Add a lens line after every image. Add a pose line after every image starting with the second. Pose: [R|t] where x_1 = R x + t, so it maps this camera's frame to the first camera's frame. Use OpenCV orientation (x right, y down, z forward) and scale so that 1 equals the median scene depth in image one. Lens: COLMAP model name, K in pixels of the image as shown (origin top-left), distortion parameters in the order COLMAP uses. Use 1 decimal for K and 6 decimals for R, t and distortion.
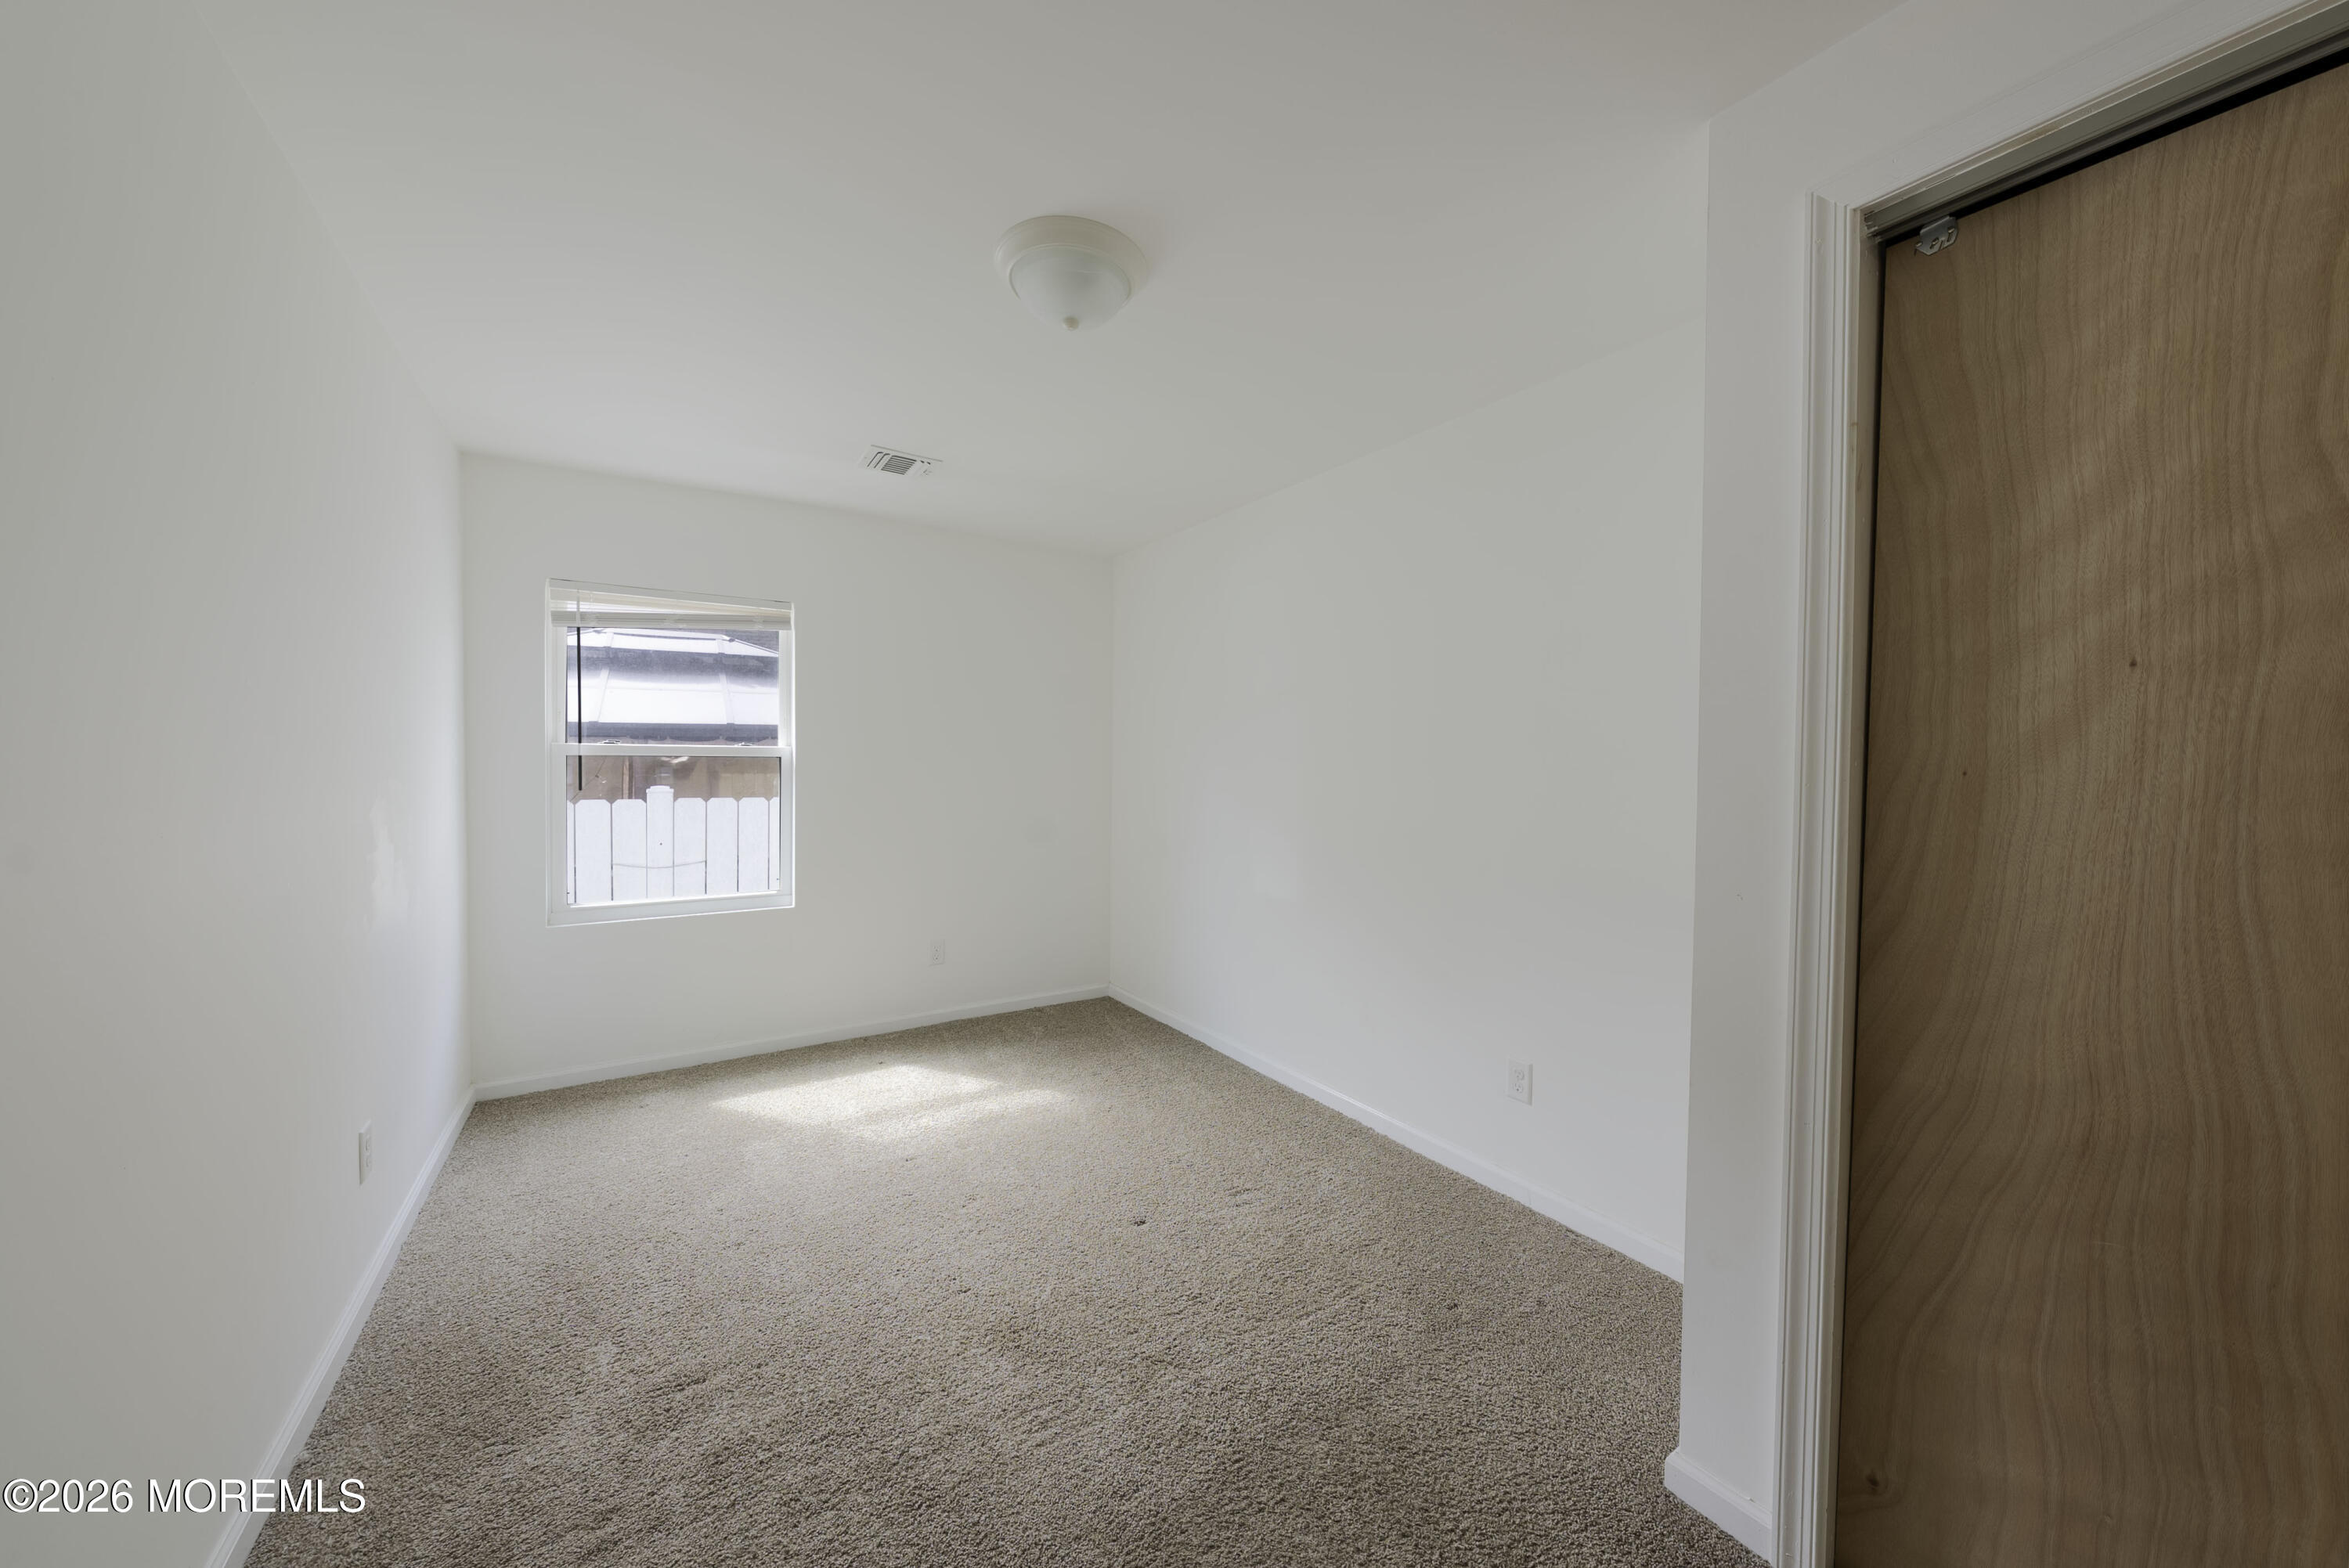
lens RADIAL K [[817.9, 0, 1174.5], [0, 817.9, 784.0], [0, 0, 1]] dist [-0.000583, -0.000092]
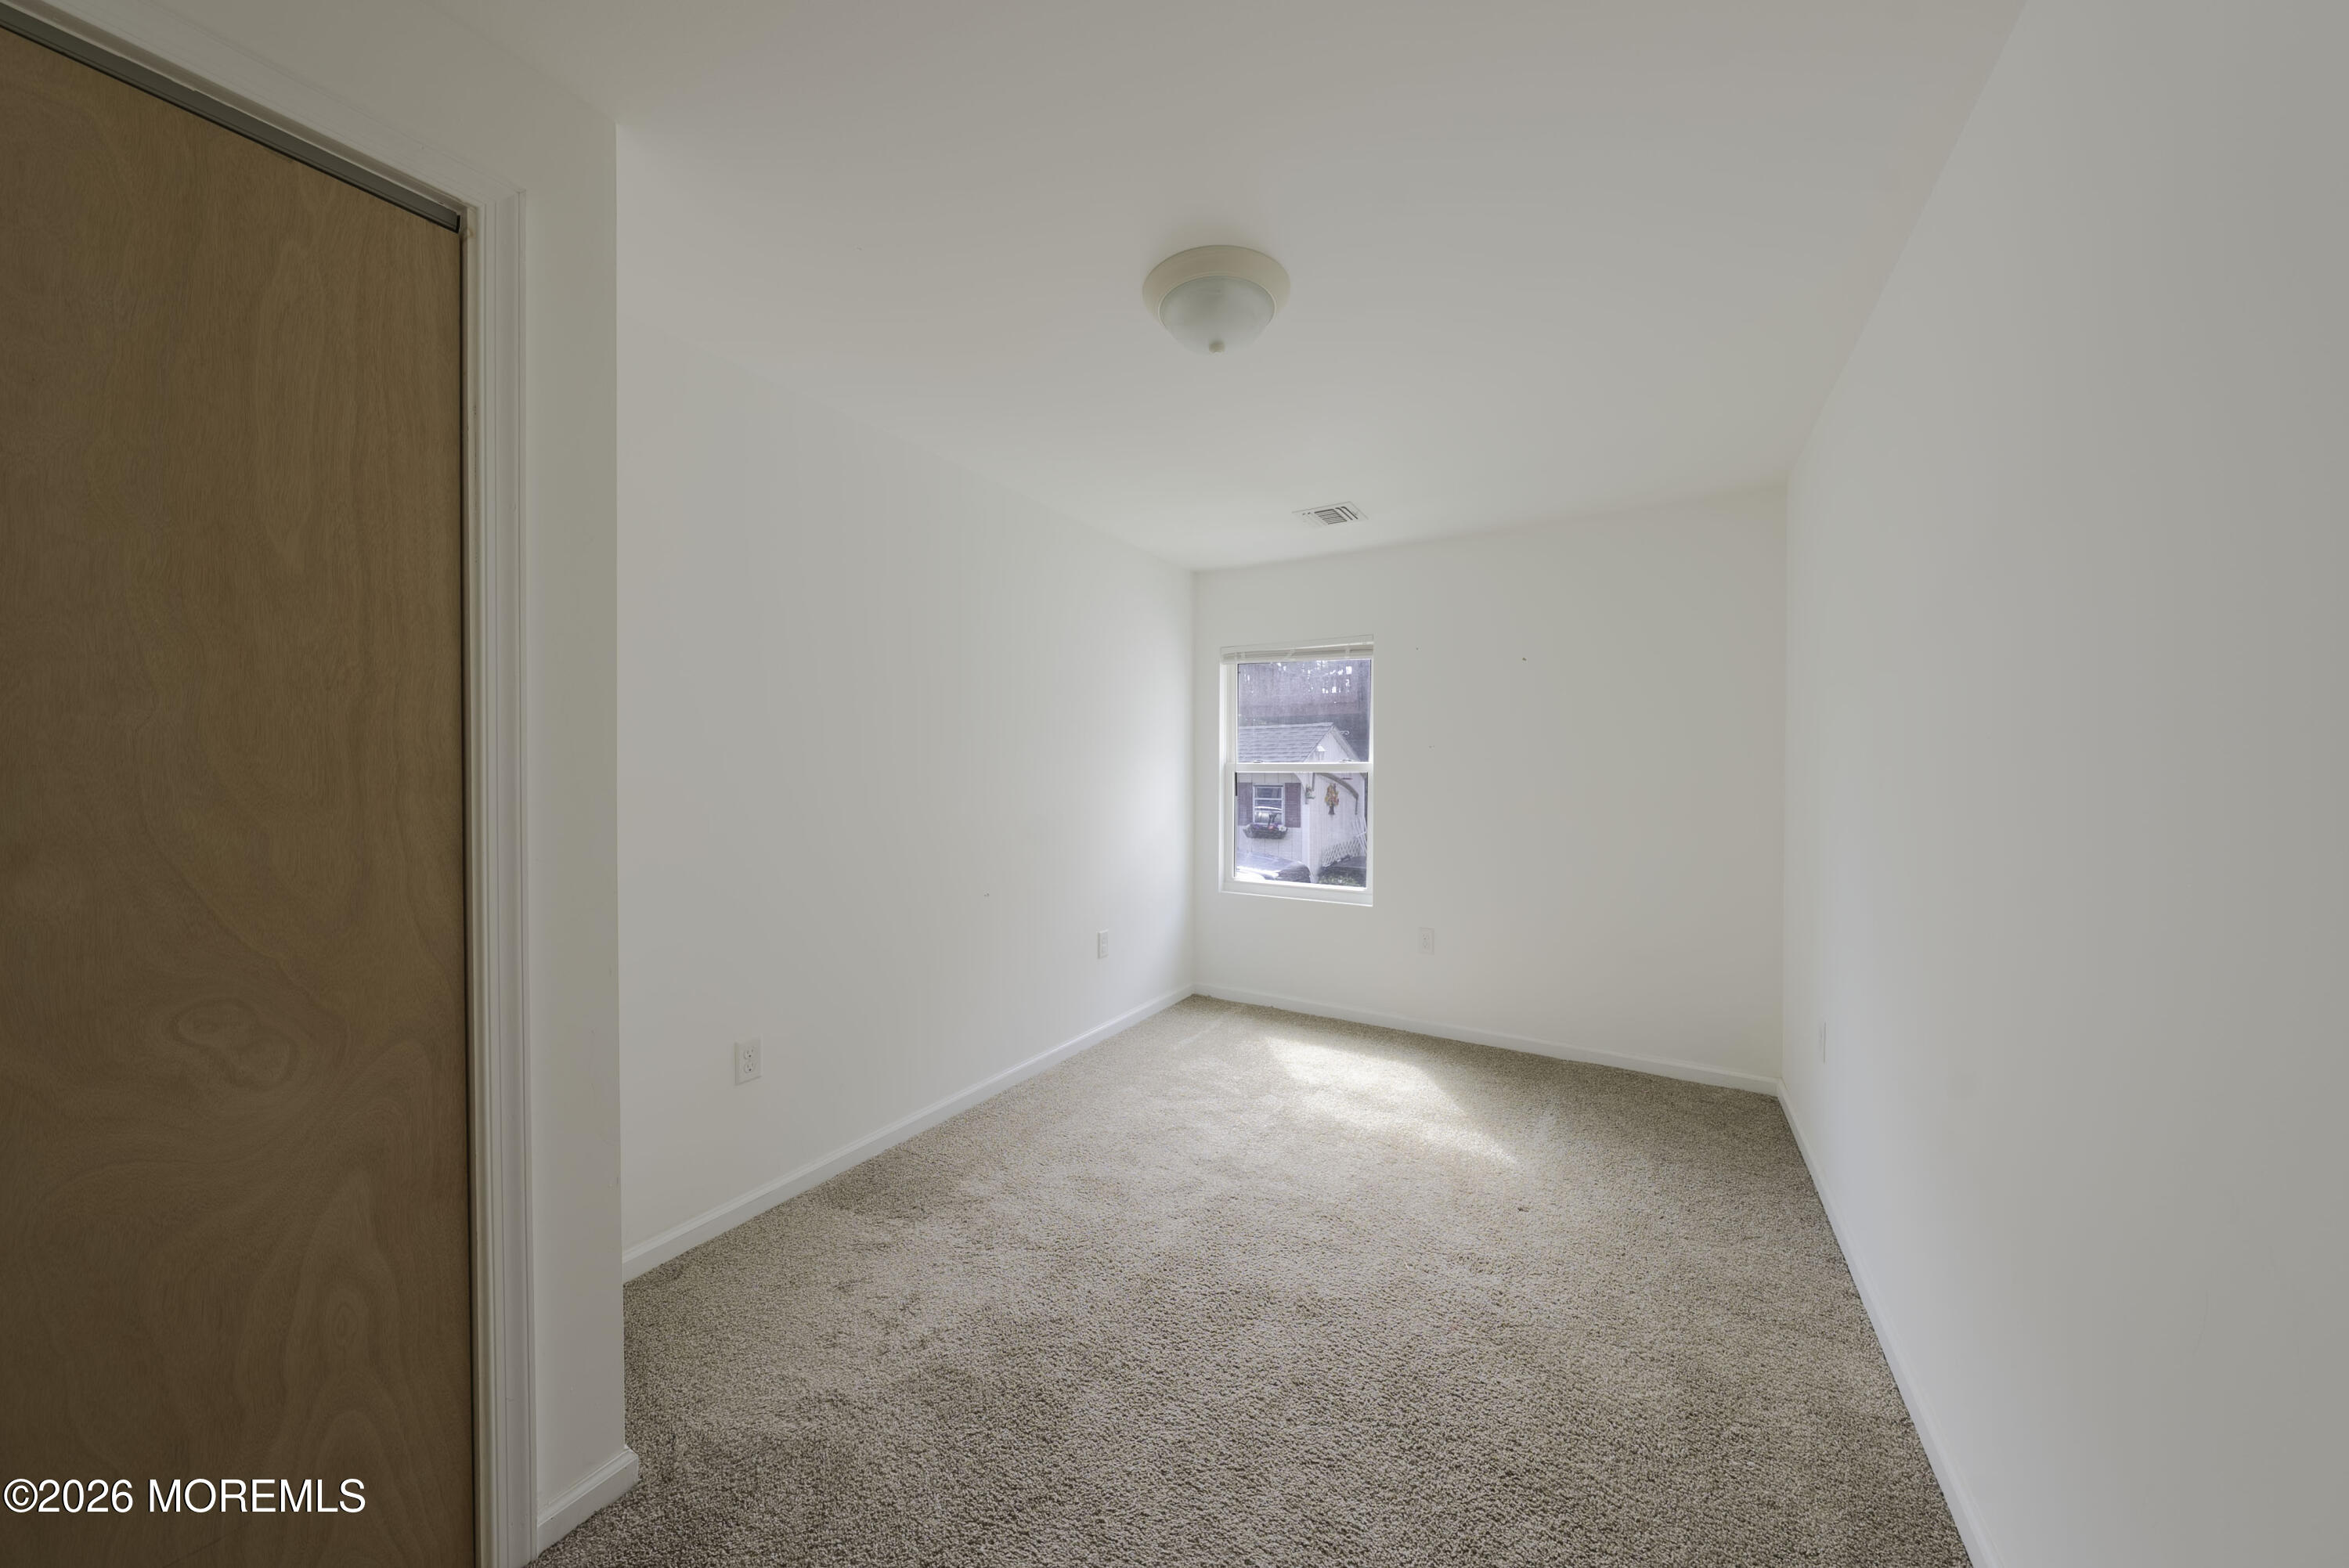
lens RADIAL K [[817.9, 0, 1174.5], [0, 817.9, 784.0], [0, 0, 1]] dist [-0.000583, -0.000092]
pose [[0.423633, 0.014958, -0.905710, 0.505732], [-0.025368, 0.999667, 0.004644, -0.012523], [0.905479, 0.021009, 0.423872, 0.293113]]
